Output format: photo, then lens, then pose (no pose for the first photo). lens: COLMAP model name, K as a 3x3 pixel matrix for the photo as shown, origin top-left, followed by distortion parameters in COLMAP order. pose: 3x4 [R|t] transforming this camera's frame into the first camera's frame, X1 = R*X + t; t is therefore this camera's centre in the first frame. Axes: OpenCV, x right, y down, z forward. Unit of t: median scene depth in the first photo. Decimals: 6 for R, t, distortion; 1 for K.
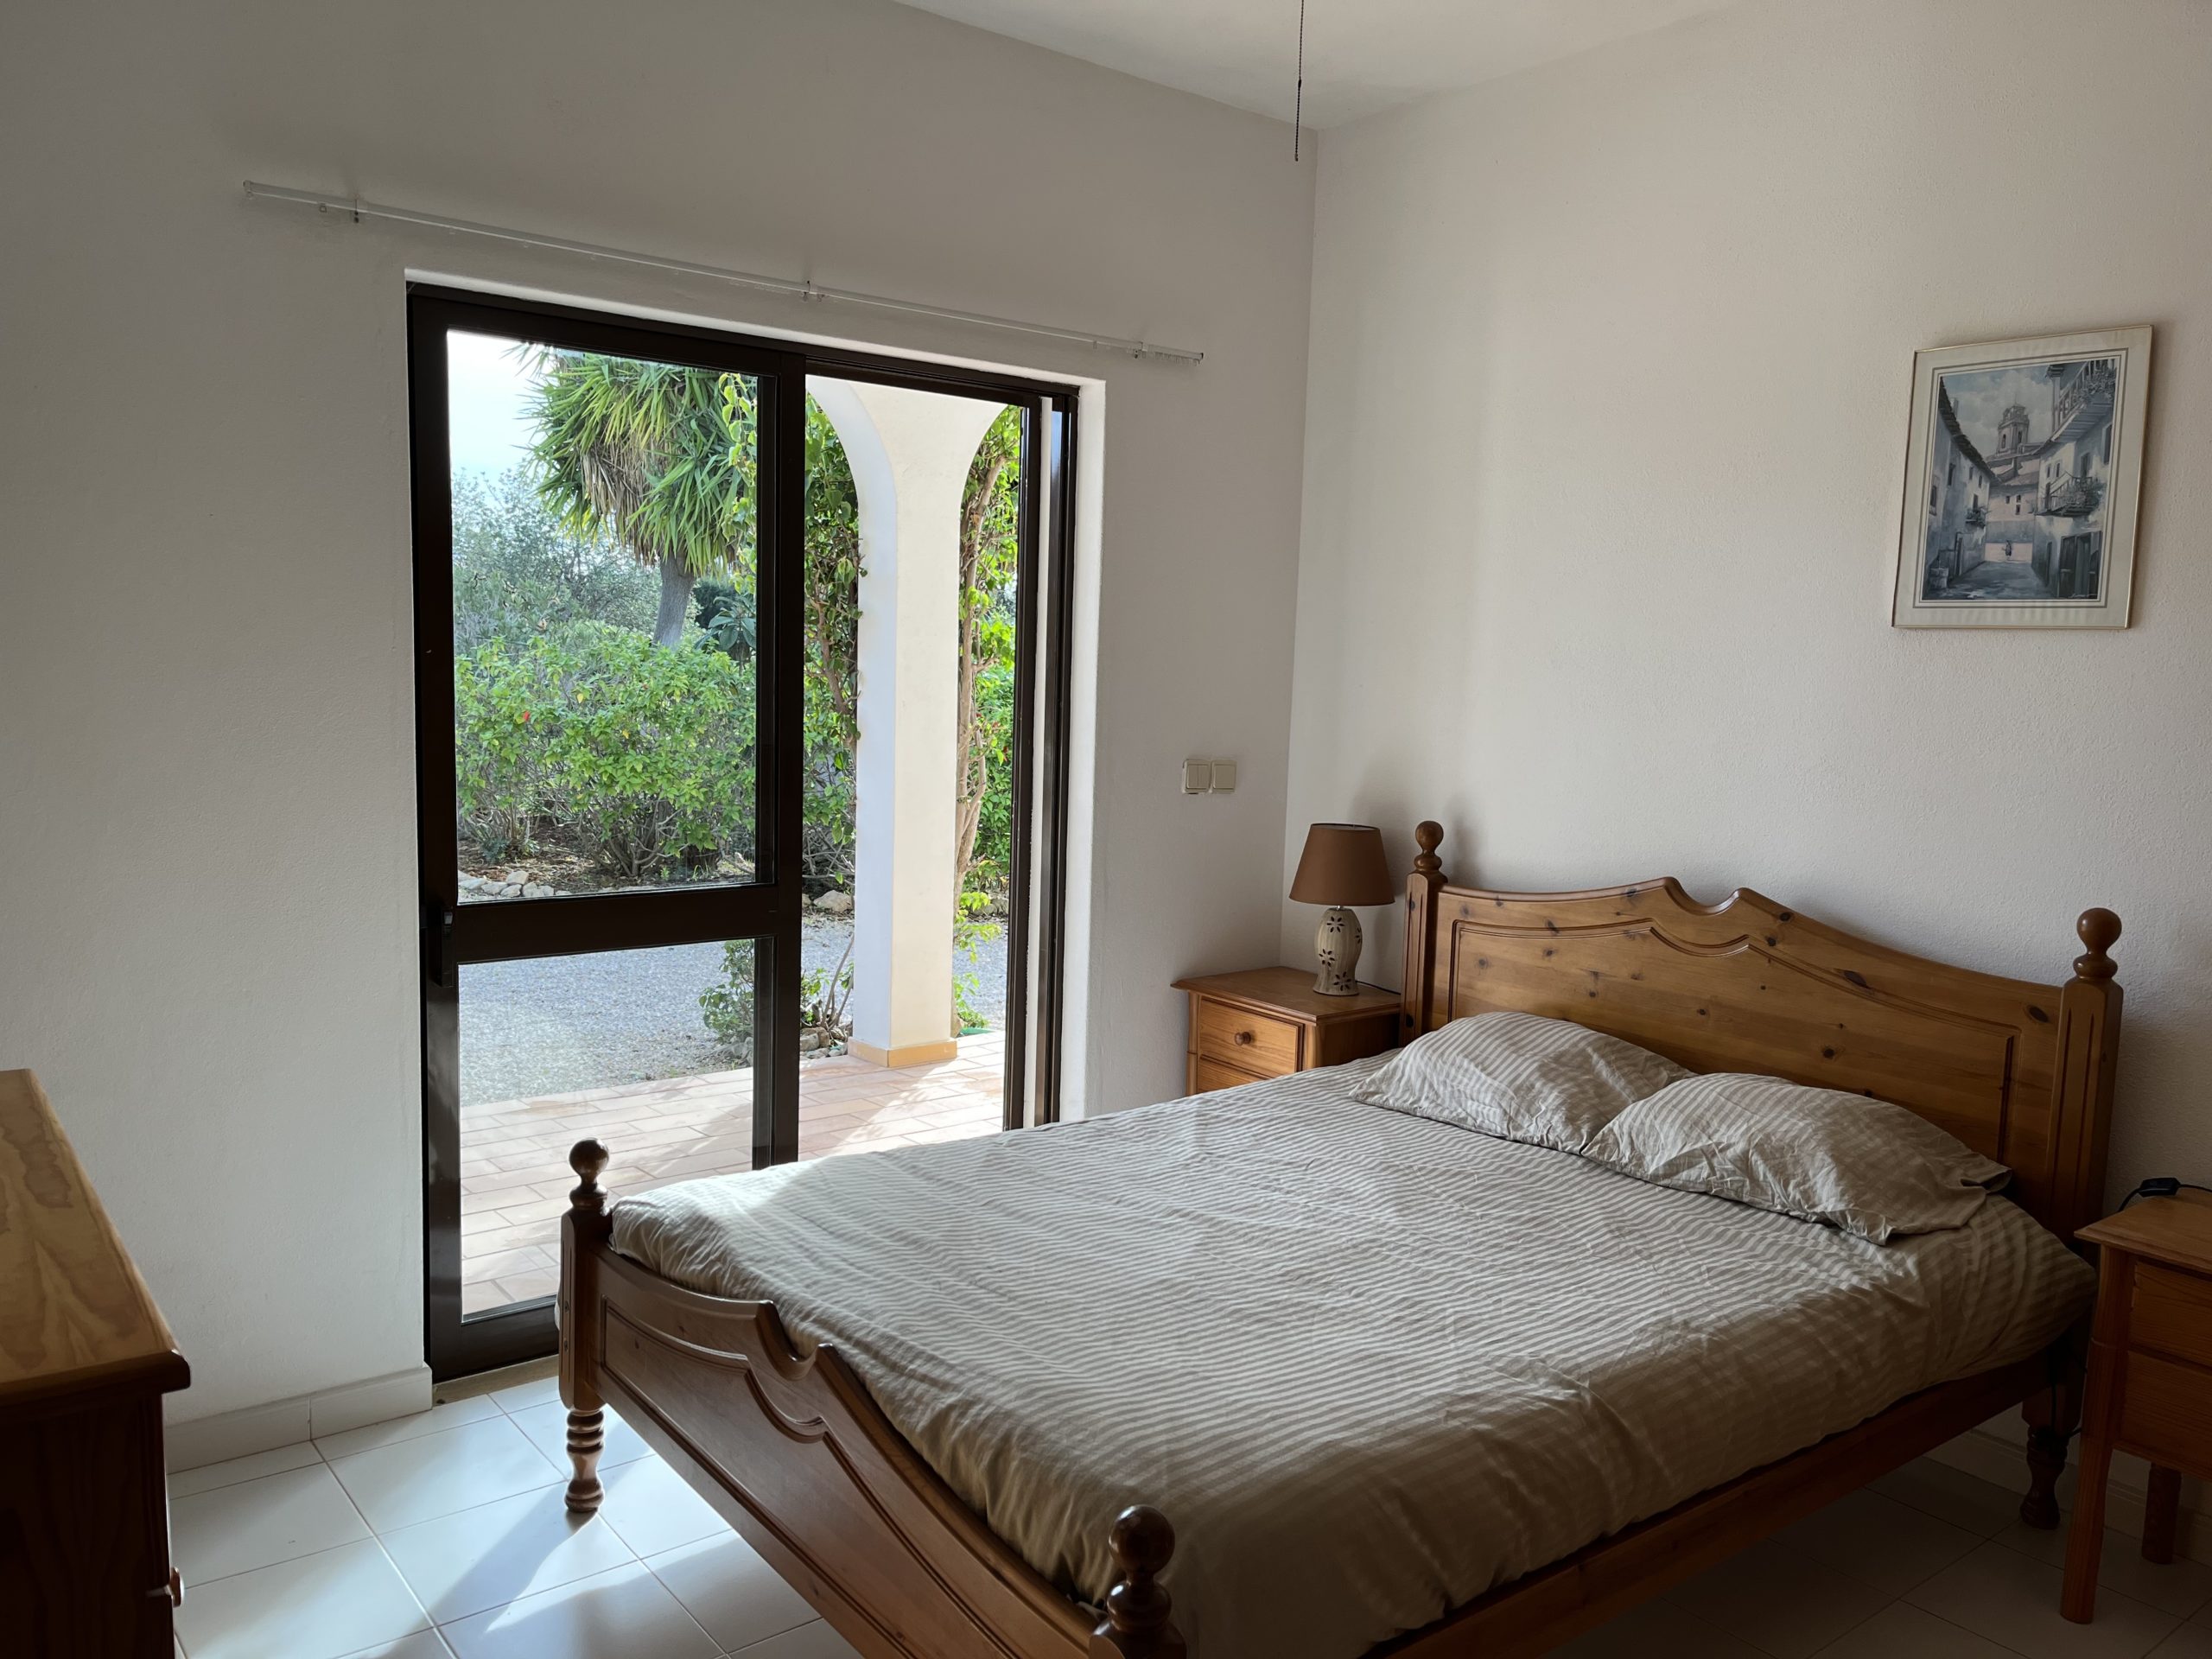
lens RADIAL K [[1681.2, 0, 1106.0], [0, 1681.2, 829.5], [0, 0, 1]] dist [-0.006999, -0.004840]
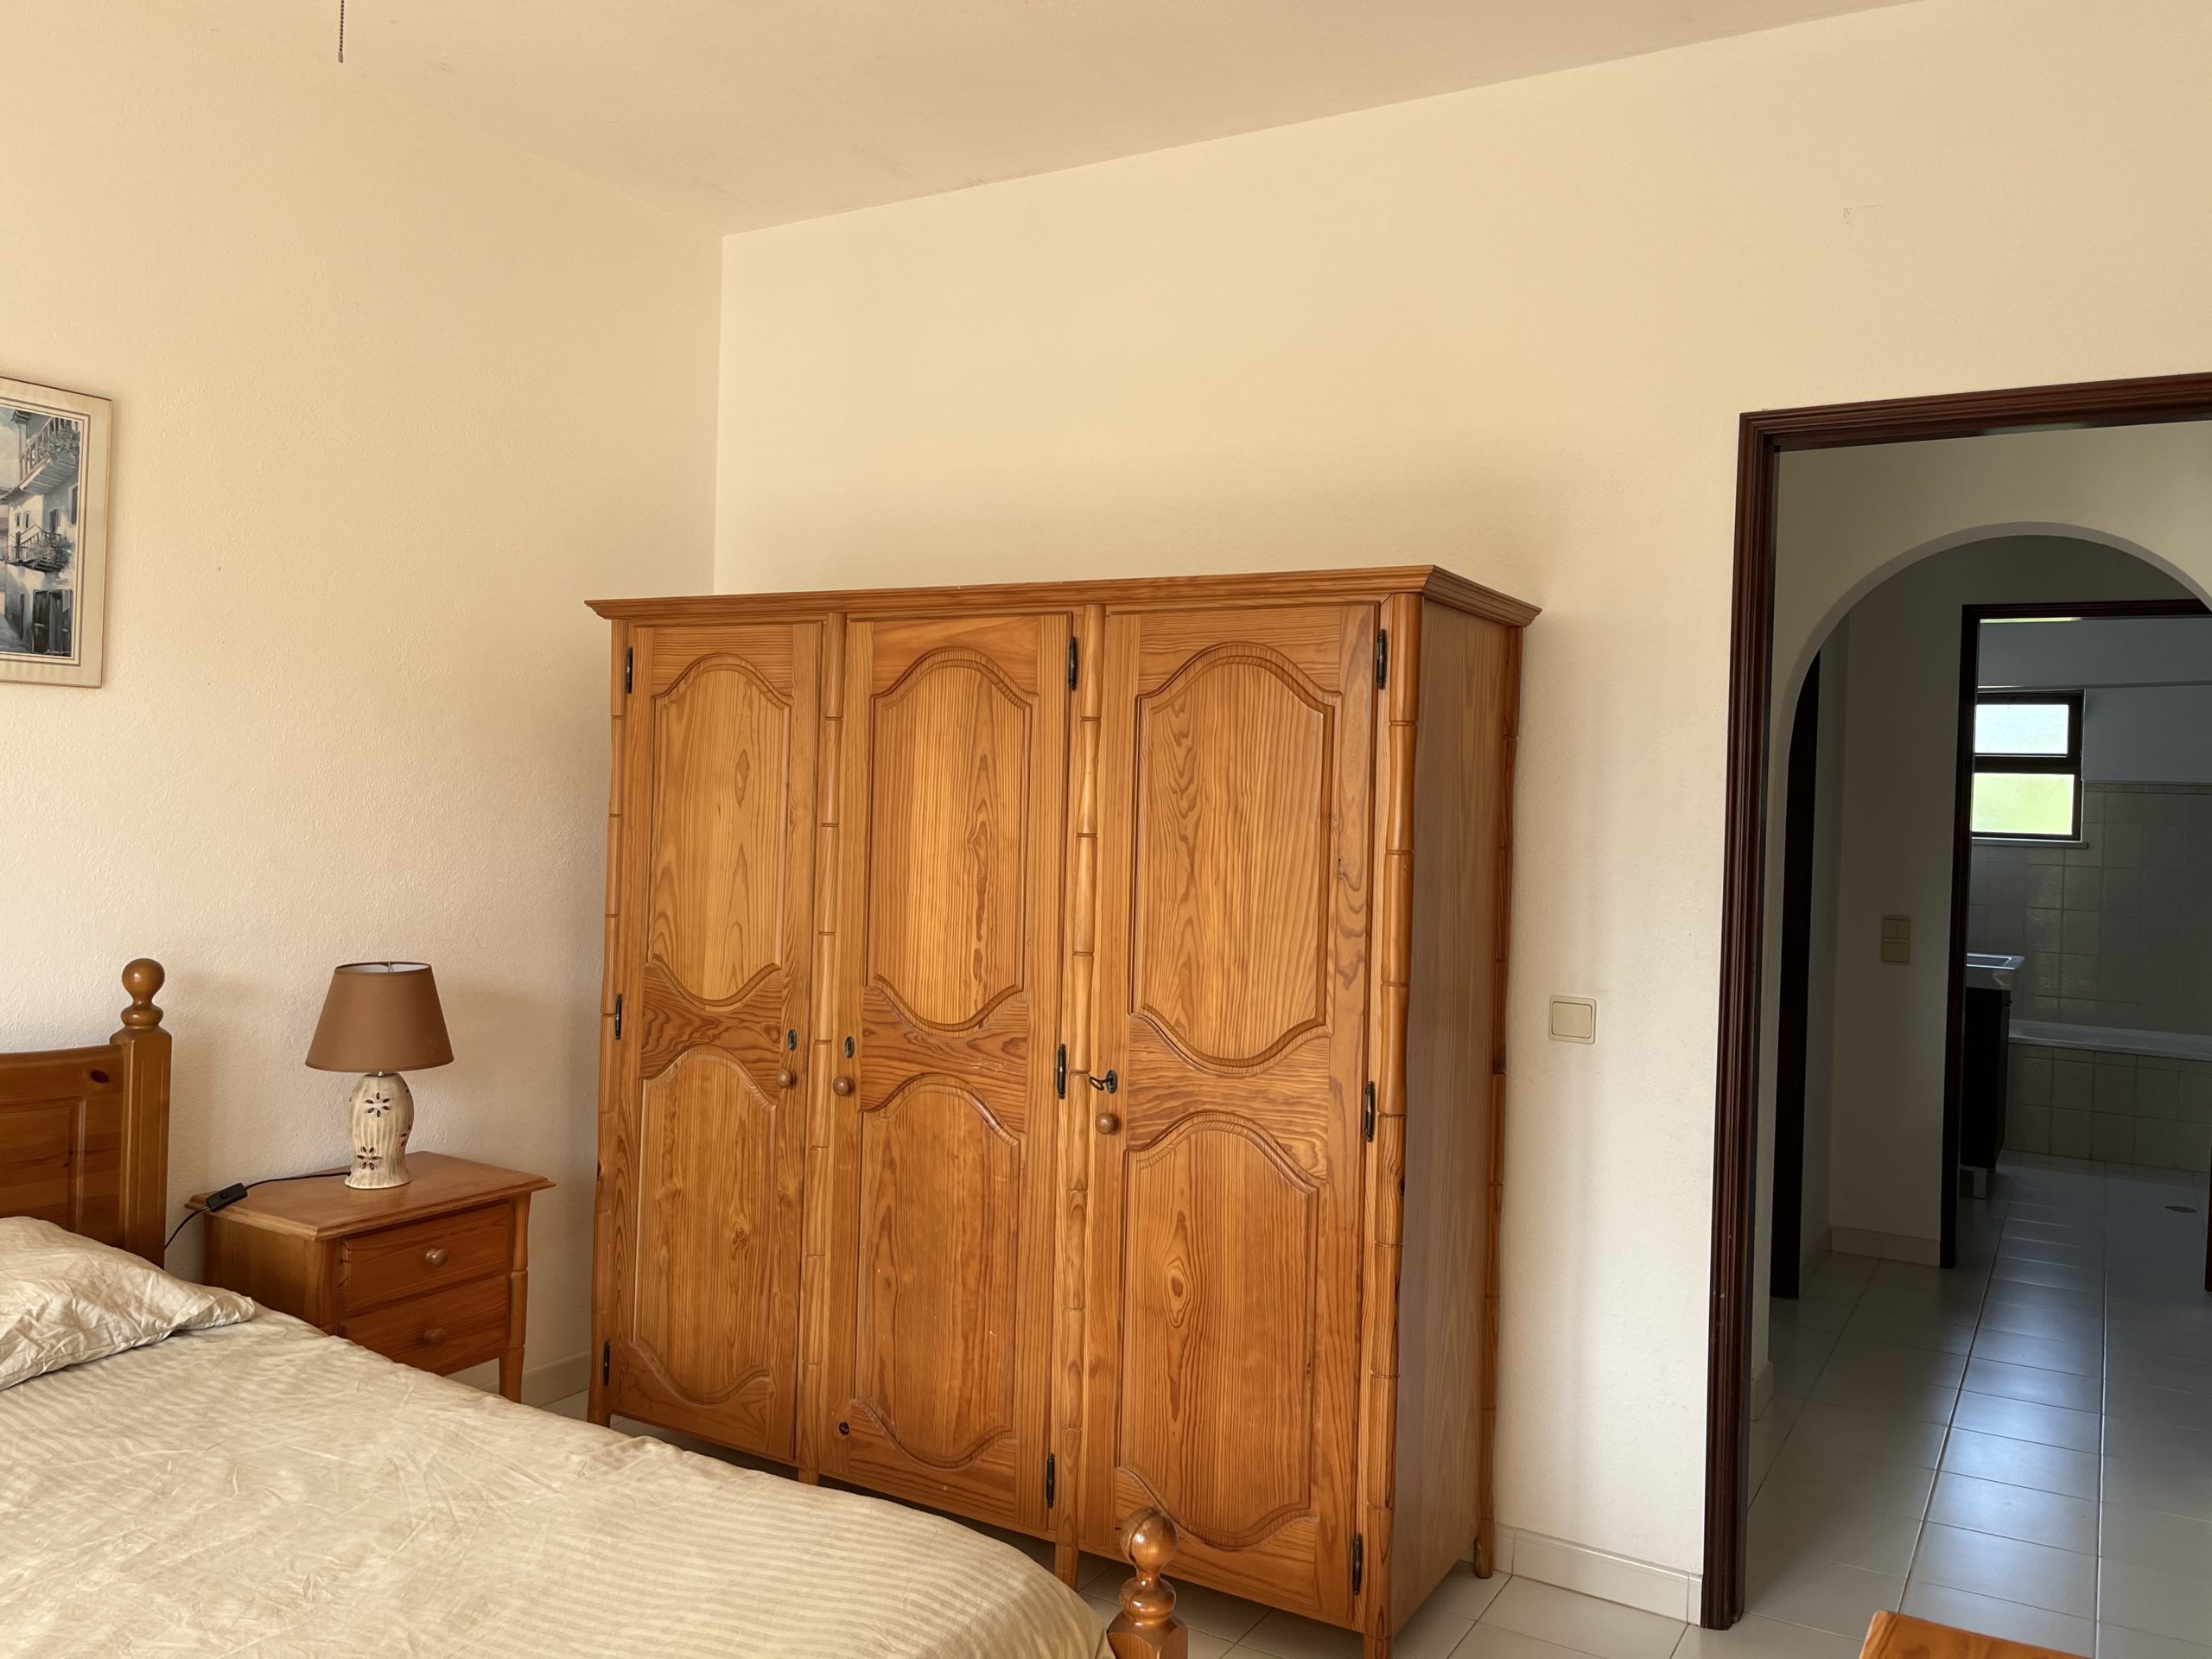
lens RADIAL K [[1675.0, 0, 1107.1], [0, 1675.0, 783.7], [0, 0, 1]] dist [-0.003580, -0.004446]
pose [[-0.358727, -0.041617, 0.932514, -0.569532], [0.050302, 0.996692, 0.063832, -0.094621], [-0.932086, 0.069806, -0.355447, 0.782951]]
